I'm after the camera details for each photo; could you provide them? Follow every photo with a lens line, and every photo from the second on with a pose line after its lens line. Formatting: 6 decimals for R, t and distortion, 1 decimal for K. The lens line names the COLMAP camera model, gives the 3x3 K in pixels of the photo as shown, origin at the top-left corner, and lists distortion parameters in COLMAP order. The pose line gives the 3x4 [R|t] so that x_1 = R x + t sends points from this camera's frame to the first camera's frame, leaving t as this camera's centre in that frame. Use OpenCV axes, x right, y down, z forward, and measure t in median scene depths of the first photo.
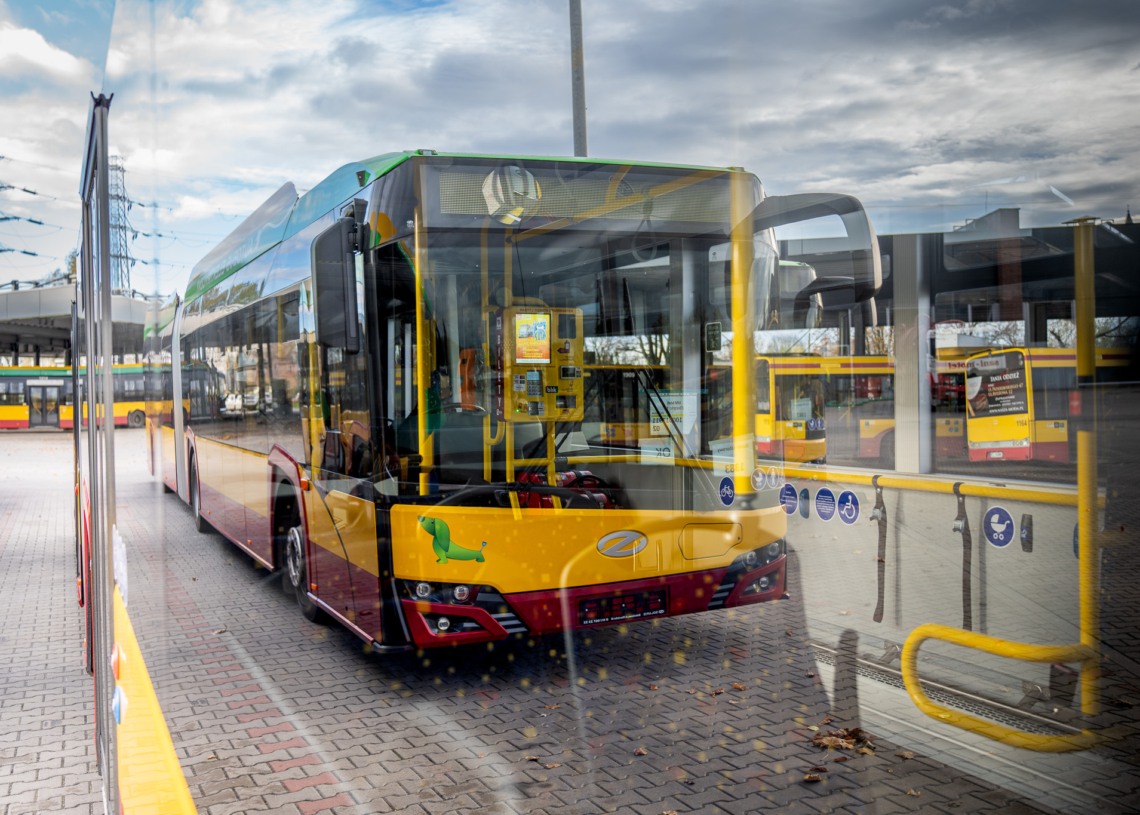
lens RADIAL K [[1112.1, 0, 578.1], [0, 1112.1, 409.7], [0, 0, 1]] dist [0.020504, 0.000000]
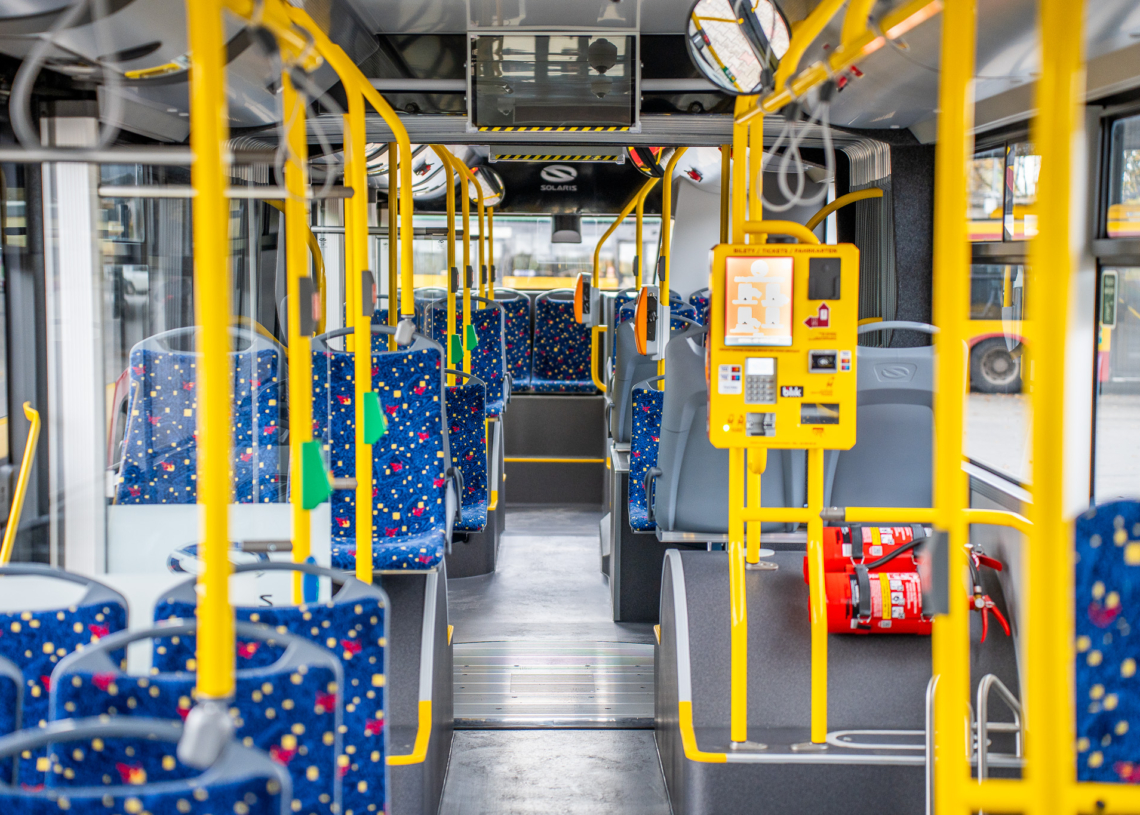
lens RADIAL K [[2360.9, 0, 564.4], [0, 2360.9, 412.9], [0, 0, 1]] dist [0.526057, 0.000000]
pose [[0.908909, 0.044317, -0.414632, 0.368074], [-0.020606, 0.997895, 0.061487, -0.078455], [0.416485, -0.047342, 0.907909, -0.137800]]
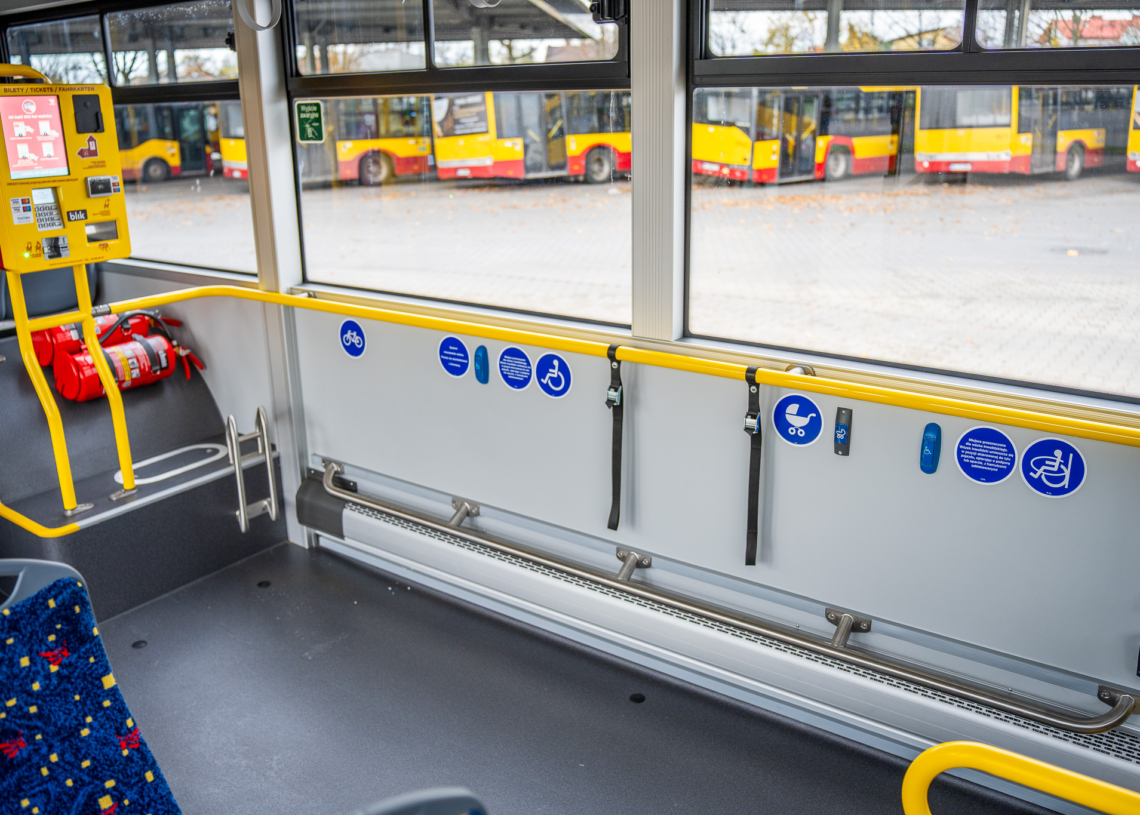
lens RADIAL K [[984.8, 0, 563.2], [0, 984.8, 407.9], [0, 0, 1]] dist [-0.064011, 0.014662]
pose [[0.881102, -0.149348, 0.448726, -0.043741], [0.016095, 0.957747, 0.287161, -0.067985], [-0.472653, -0.245796, 0.846276, 0.356999]]
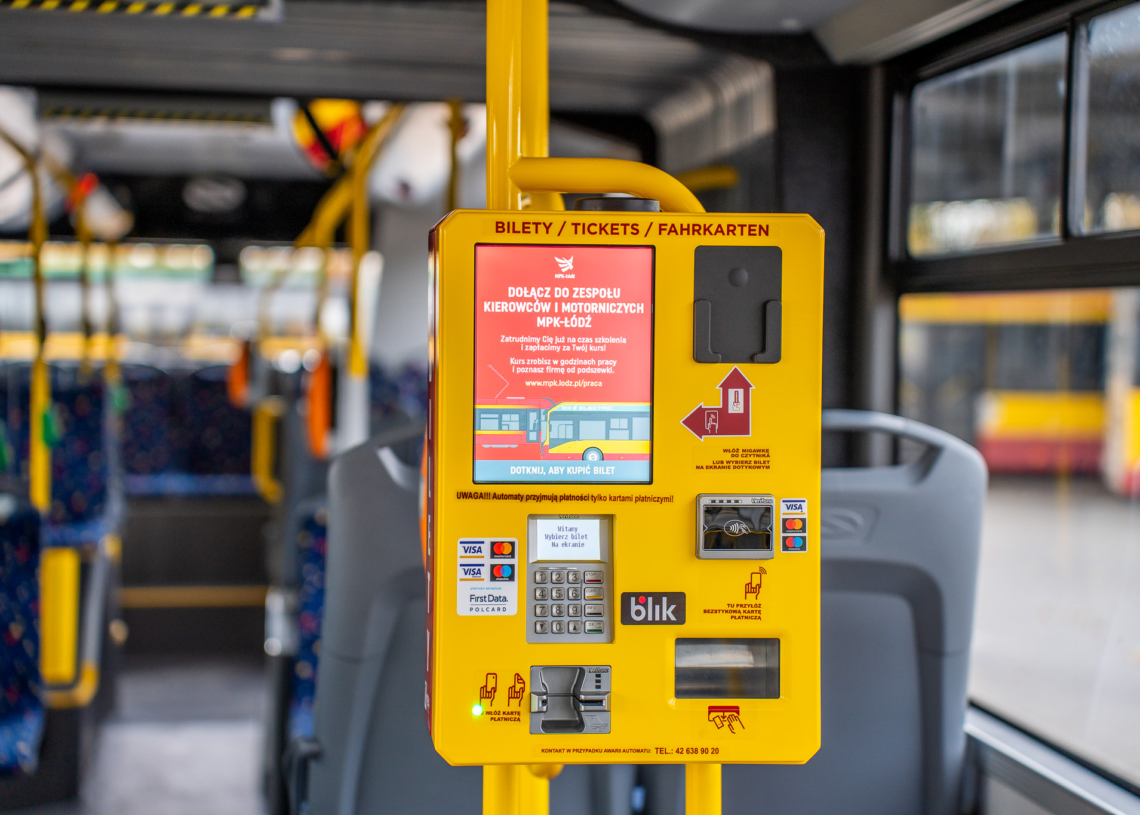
lens RADIAL K [[2556.9, 0, 570.6], [0, 2556.9, 402.1], [0, 0, 1]] dist [0.561093, 0.000000]
pose [[0.951279, 0.027522, -0.307101, 0.107396], [-0.021258, 0.999493, 0.023723, -0.067471], [0.307598, -0.016039, 0.951381, 0.536586]]
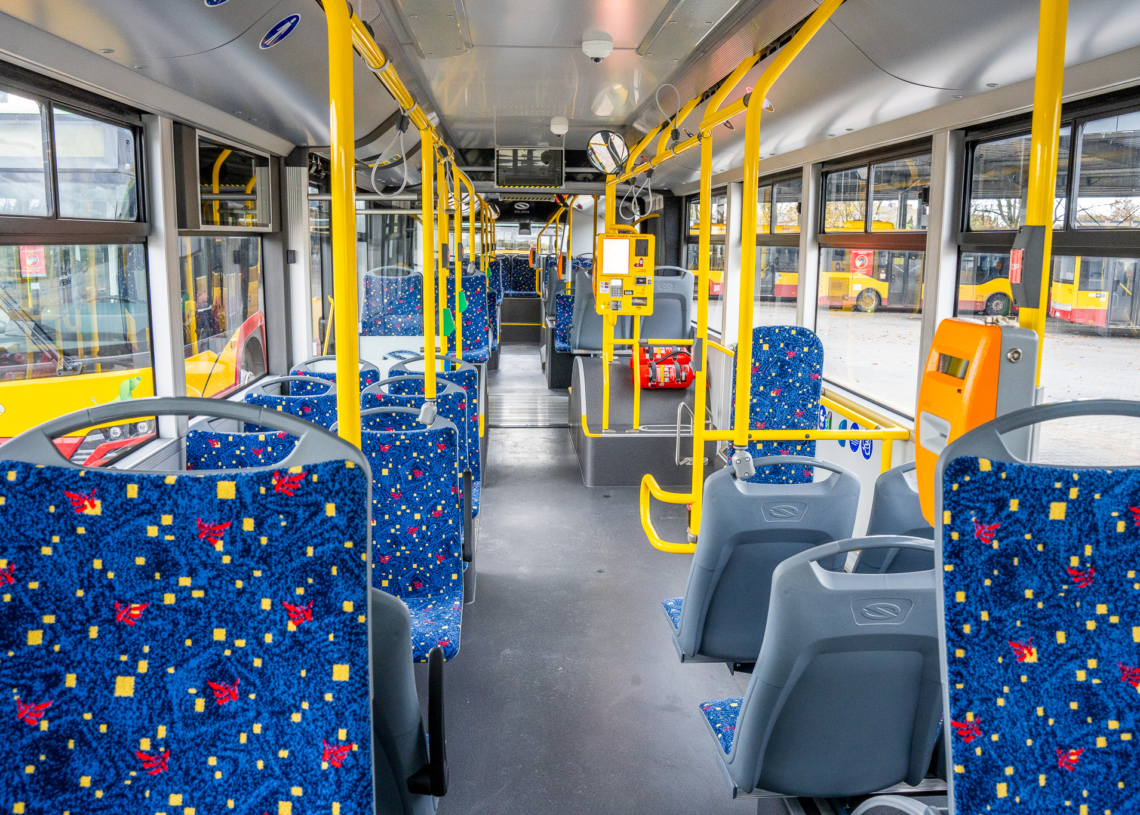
lens RADIAL K [[984.8, 0, 566.4], [0, 984.8, 409.3], [0, 0, 1]] dist [-0.064011, 0.014662]
pose [[0.928712, 0.087602, -0.360304, 0.366773], [-0.030054, 0.986278, 0.162332, -0.072510], [0.369581, -0.139932, 0.918602, -0.204707]]
